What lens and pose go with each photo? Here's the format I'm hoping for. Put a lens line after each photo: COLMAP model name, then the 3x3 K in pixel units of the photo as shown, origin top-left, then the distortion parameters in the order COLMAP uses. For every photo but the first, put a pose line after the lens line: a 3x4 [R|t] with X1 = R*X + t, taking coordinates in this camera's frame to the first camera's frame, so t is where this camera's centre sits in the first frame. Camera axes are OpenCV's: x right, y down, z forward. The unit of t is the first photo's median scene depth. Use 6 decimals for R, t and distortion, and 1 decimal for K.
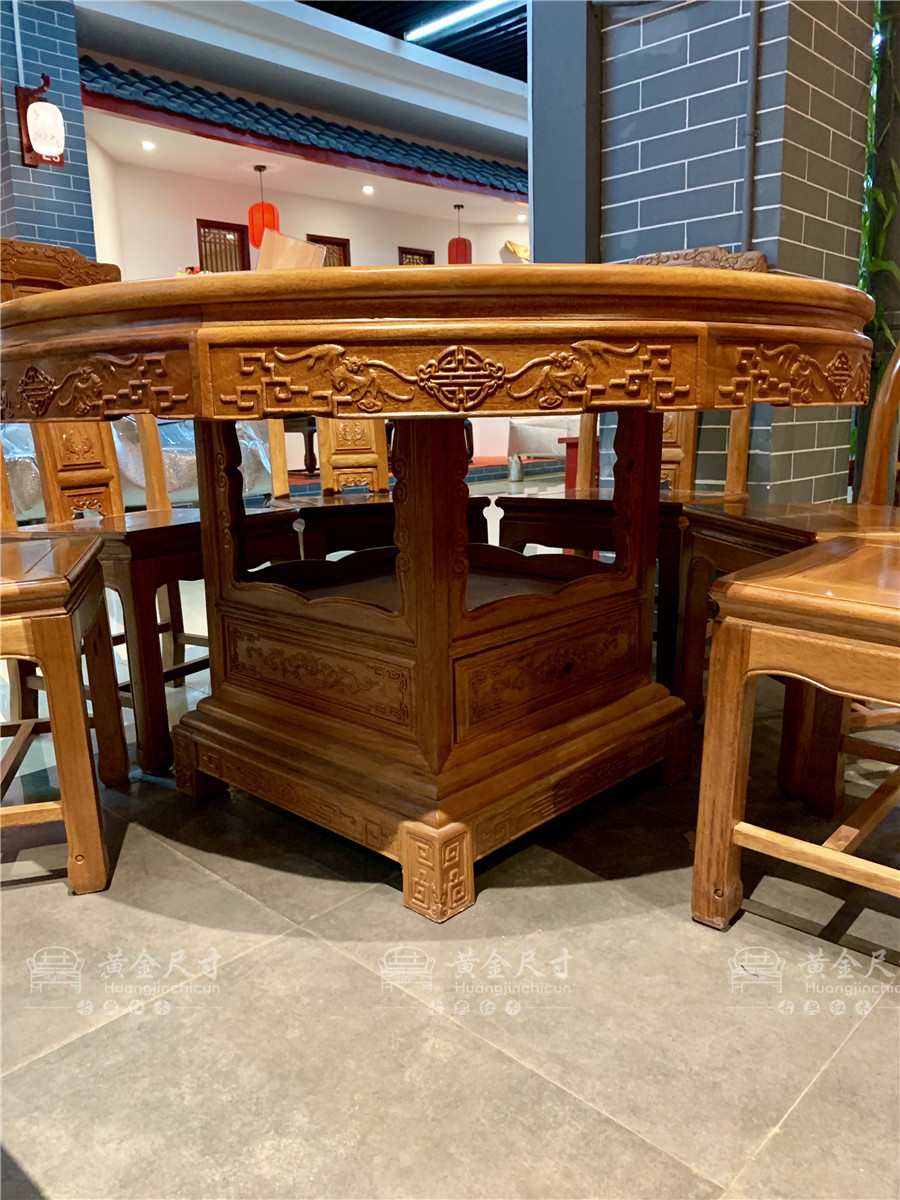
lens RADIAL K [[915.9, 0, 449.1], [0, 915.9, 582.9], [0, 0, 1]] dist [0.019948, -0.027373]
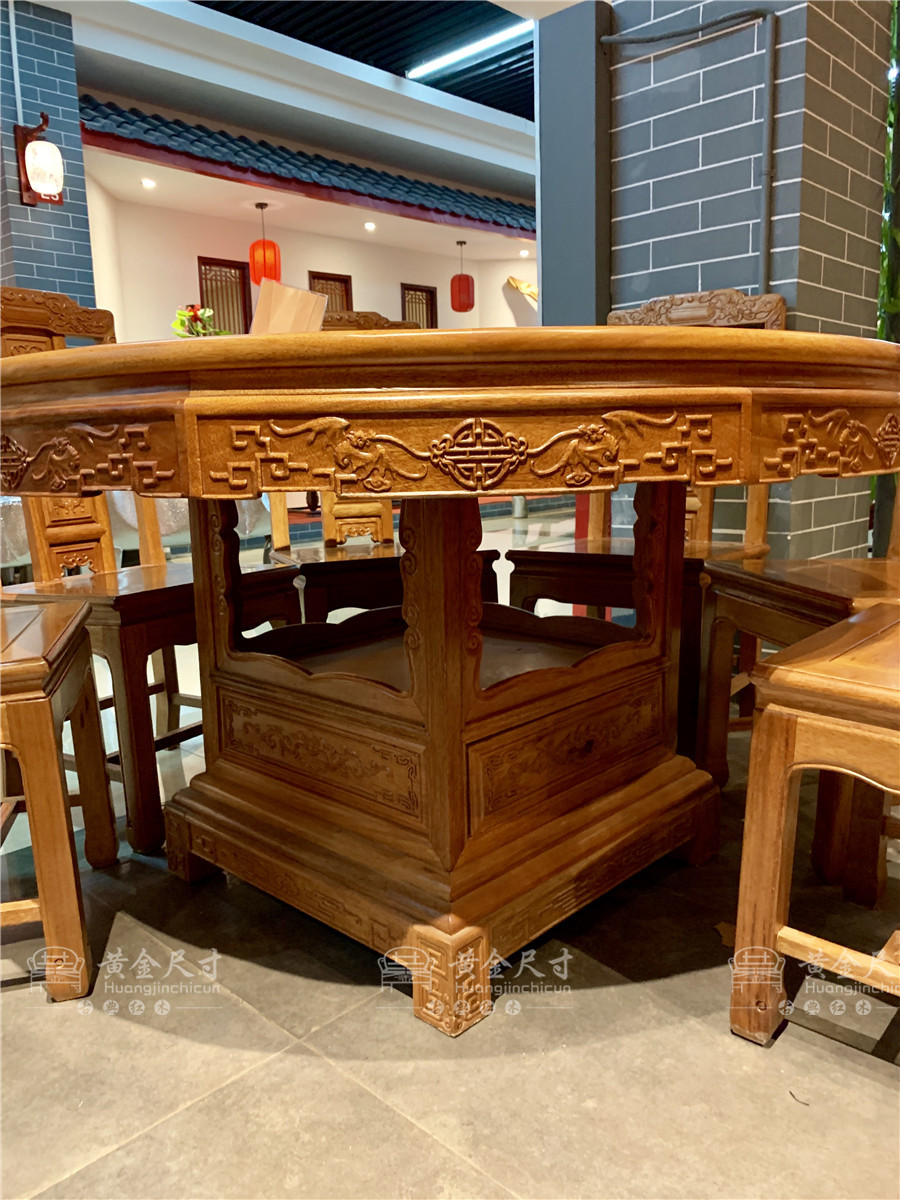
lens RADIAL K [[915.9, 0, 453.6], [0, 915.9, 593.5], [0, 0, 1]] dist [0.019948, -0.027373]
pose [[0.999989, -0.004092, 0.002424, -0.009878], [0.004145, 0.999747, -0.022118, -0.046130], [-0.002333, 0.022128, 0.999752, 0.075686]]
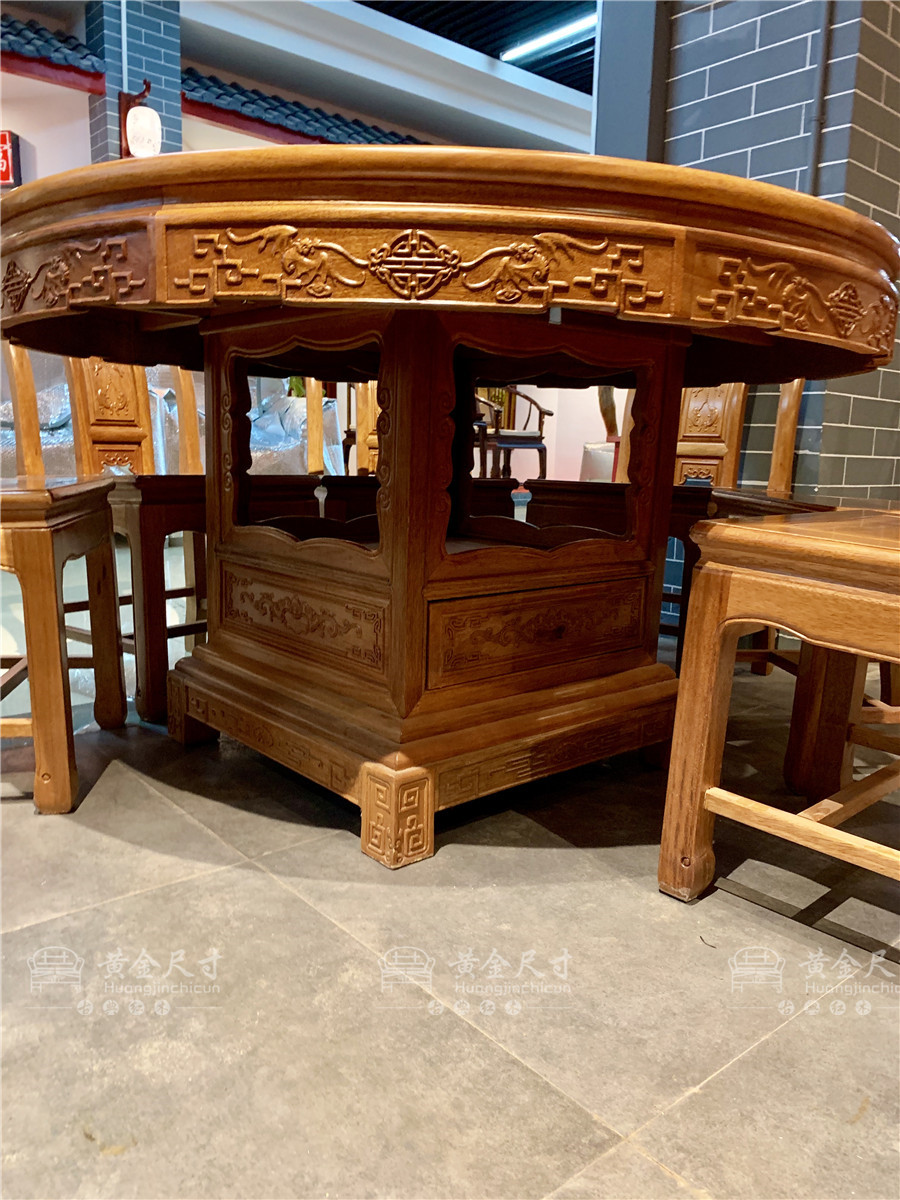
lens RADIAL K [[915.9, 0, 451.5], [0, 915.9, 600.2], [0, 0, 1]] dist [0.019948, -0.027373]
pose [[0.994217, 0.067149, -0.083804, 0.106157], [-0.068840, 0.997475, -0.017450, 0.095040], [0.082421, 0.023118, 0.996329, 0.038211]]
